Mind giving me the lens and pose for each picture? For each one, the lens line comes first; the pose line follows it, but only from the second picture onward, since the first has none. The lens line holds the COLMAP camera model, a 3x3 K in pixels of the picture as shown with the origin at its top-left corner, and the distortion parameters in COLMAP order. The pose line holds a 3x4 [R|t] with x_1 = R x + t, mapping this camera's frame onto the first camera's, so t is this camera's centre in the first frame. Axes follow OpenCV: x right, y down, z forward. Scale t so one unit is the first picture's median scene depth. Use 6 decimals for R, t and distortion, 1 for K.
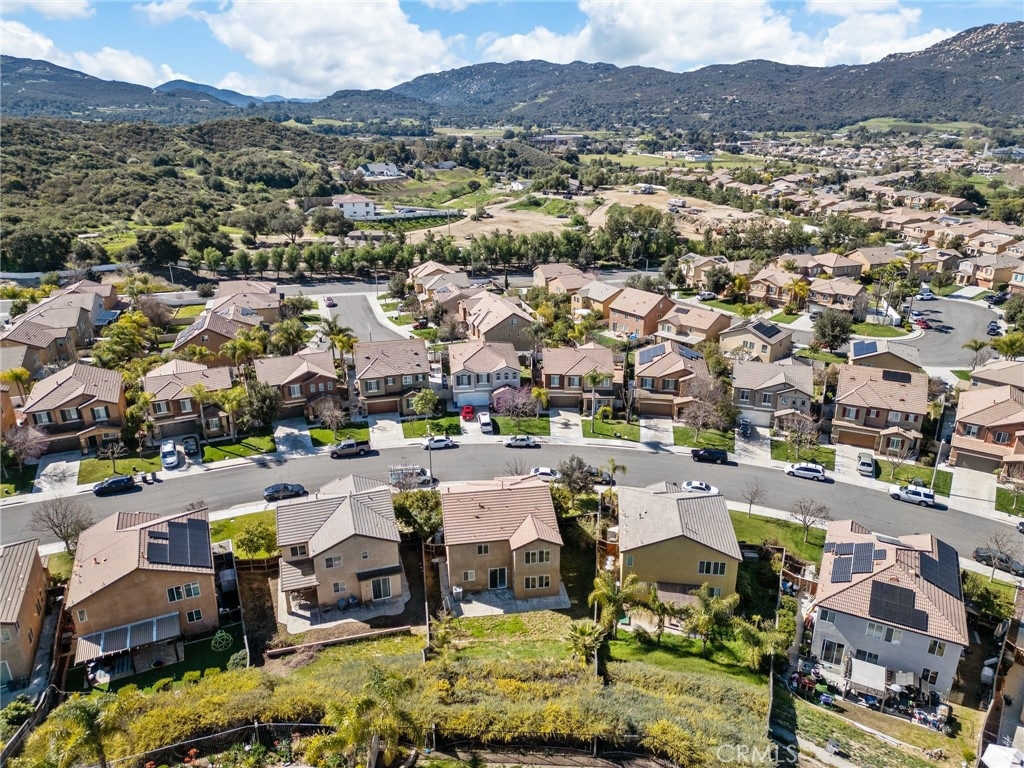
lens RADIAL K [[726.3, 0, 519.6], [0, 726.3, 384.7], [0, 0, 1]] dist [0.065275, -0.049394]
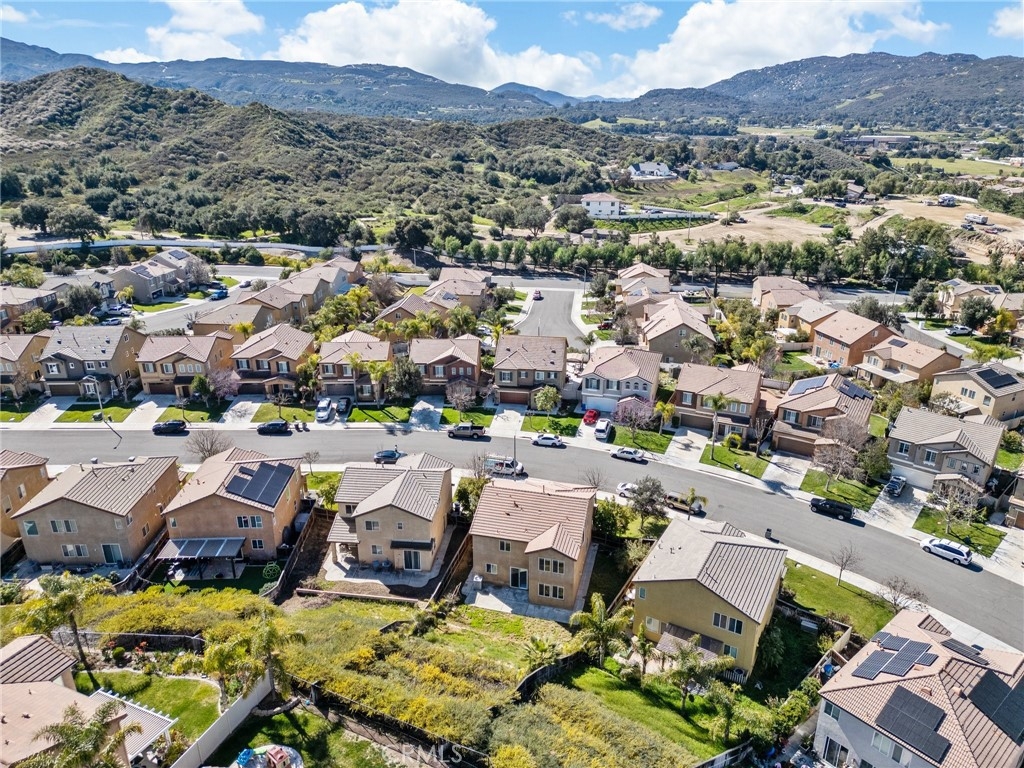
lens RADIAL K [[726.3, 0, 509.0], [0, 726.3, 383.6], [0, 0, 1]] dist [0.065275, -0.049394]
pose [[0.918628, 0.143695, -0.368067, 0.187138], [-0.143631, 0.989243, 0.027729, -0.017702], [0.368093, 0.027393, 0.929386, 0.030323]]
